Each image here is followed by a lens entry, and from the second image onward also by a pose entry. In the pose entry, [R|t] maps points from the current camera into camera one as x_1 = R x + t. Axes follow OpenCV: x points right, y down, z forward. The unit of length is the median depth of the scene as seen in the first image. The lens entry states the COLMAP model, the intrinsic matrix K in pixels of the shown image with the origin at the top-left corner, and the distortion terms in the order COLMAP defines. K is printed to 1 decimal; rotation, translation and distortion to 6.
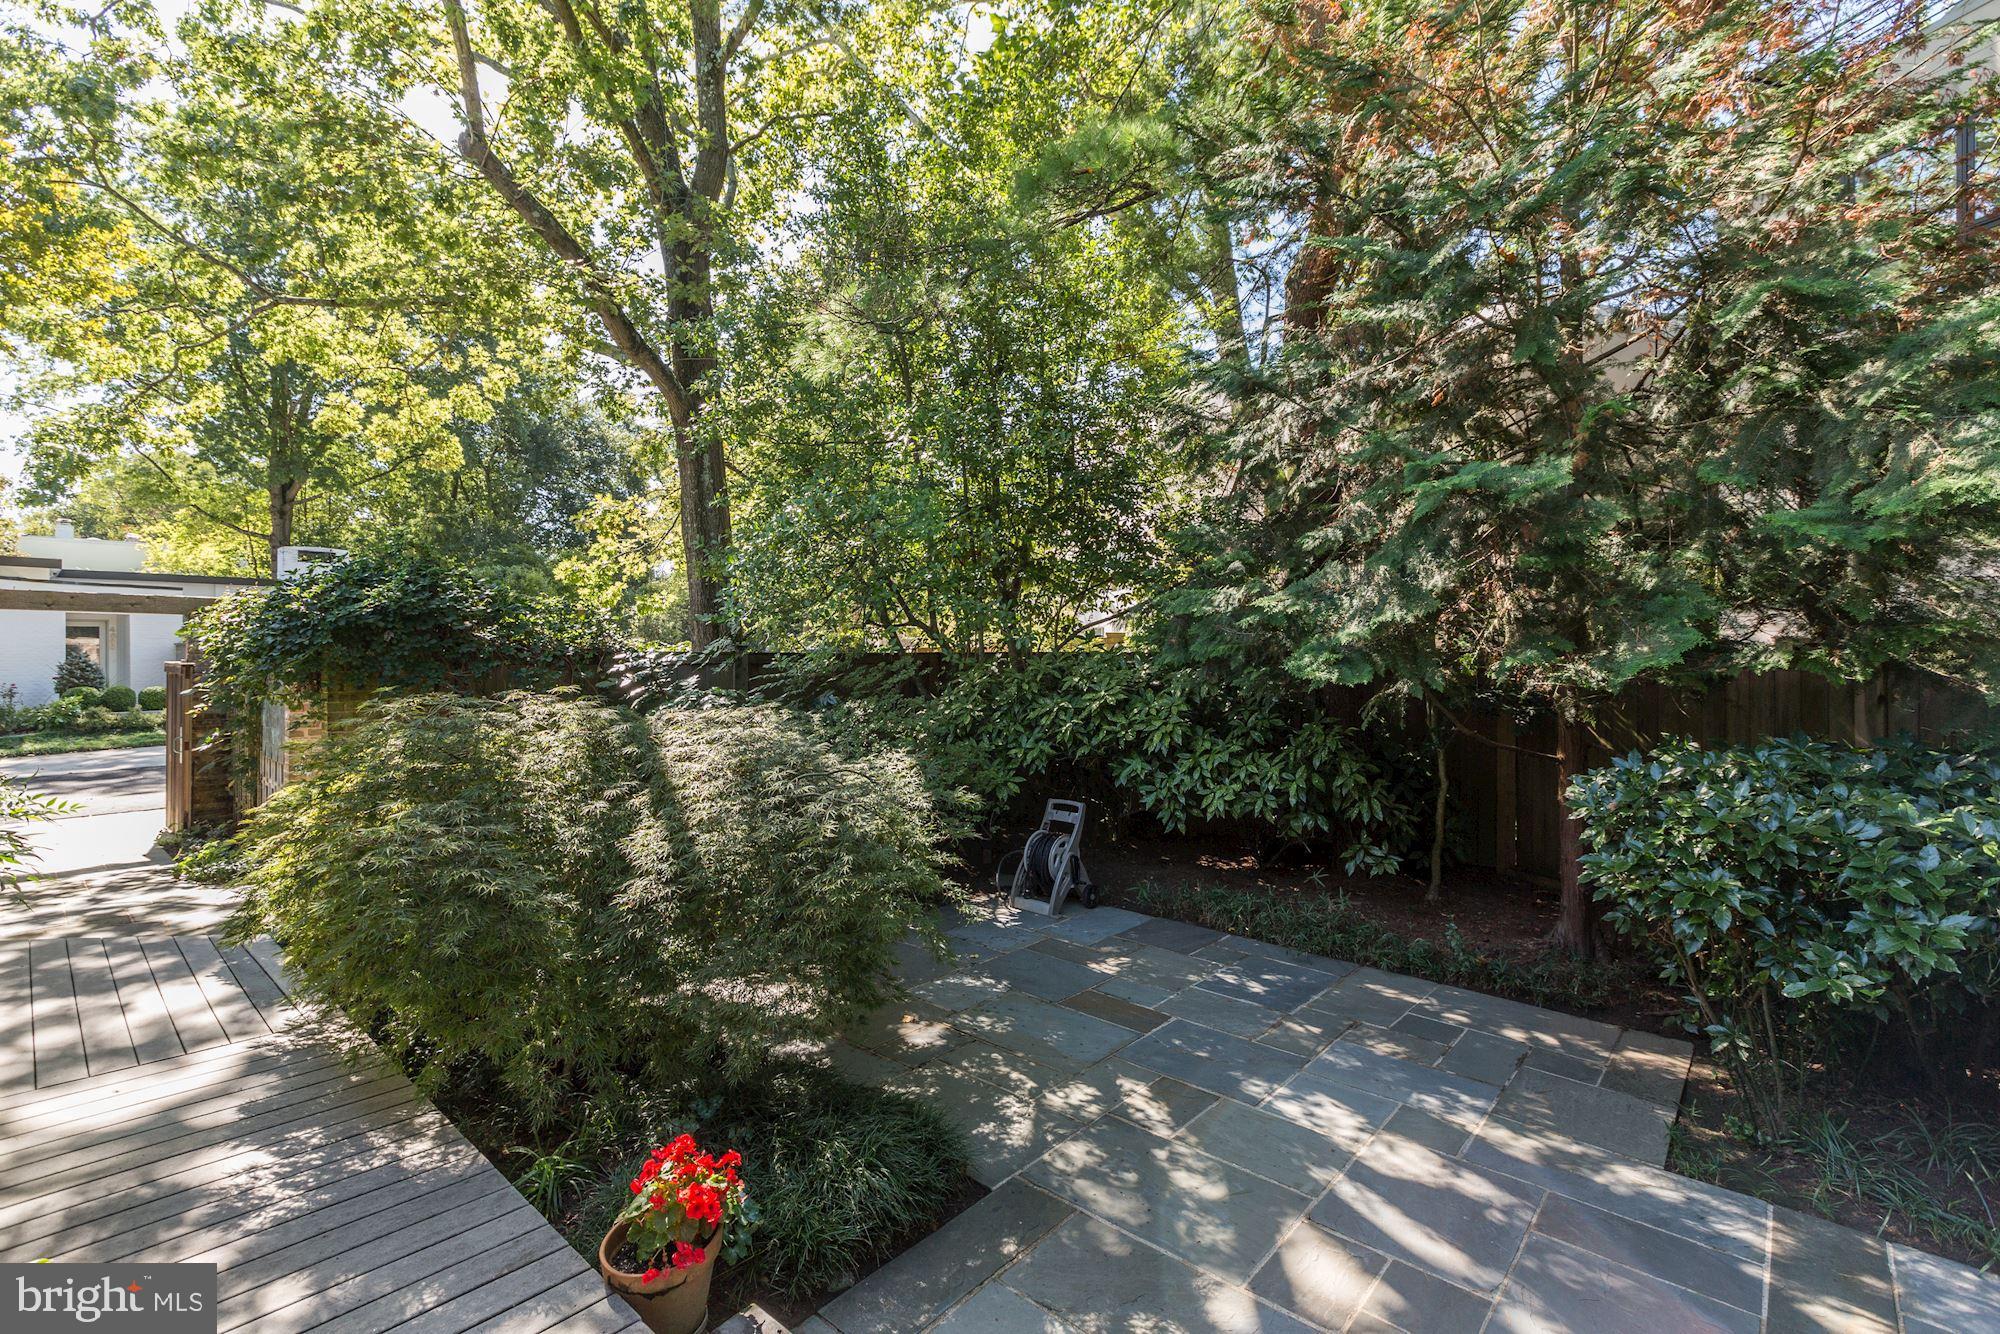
lens RADIAL K [[925.7, 0, 983.1], [0, 925.7, 654.2], [0, 0, 1]] dist [-0.034708, 0.018496]
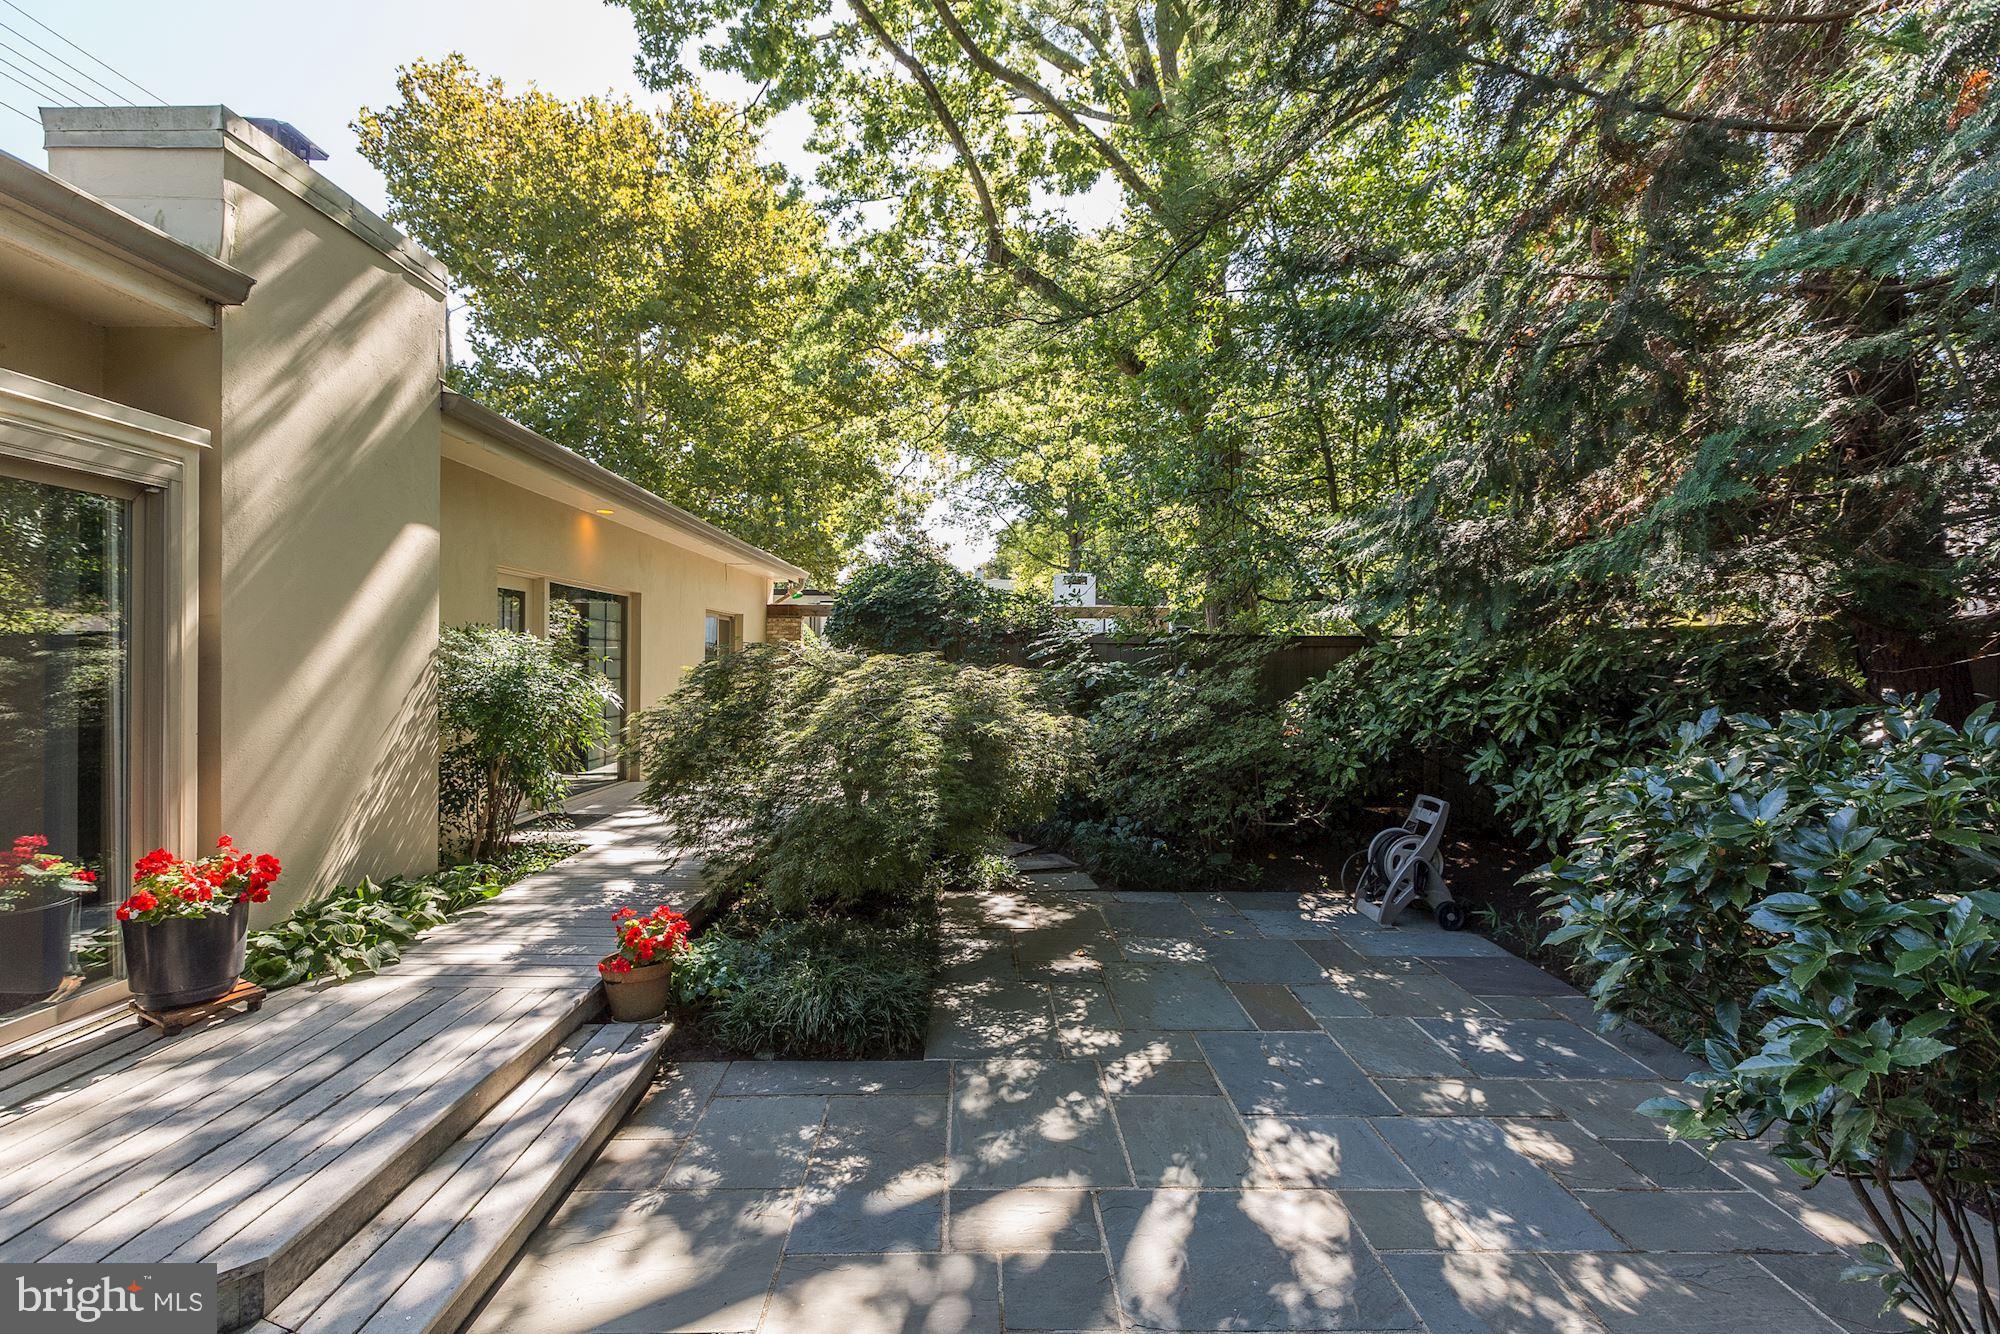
lens RADIAL K [[925.7, 0, 983.1], [0, 925.7, 654.2], [0, 0, 1]] dist [-0.034708, 0.018496]
pose [[0.659070, -0.001244, -0.752081, 0.803621], [-0.014475, 0.999792, -0.014338, 0.082348], [0.751943, 0.020336, 0.658915, 0.251135]]
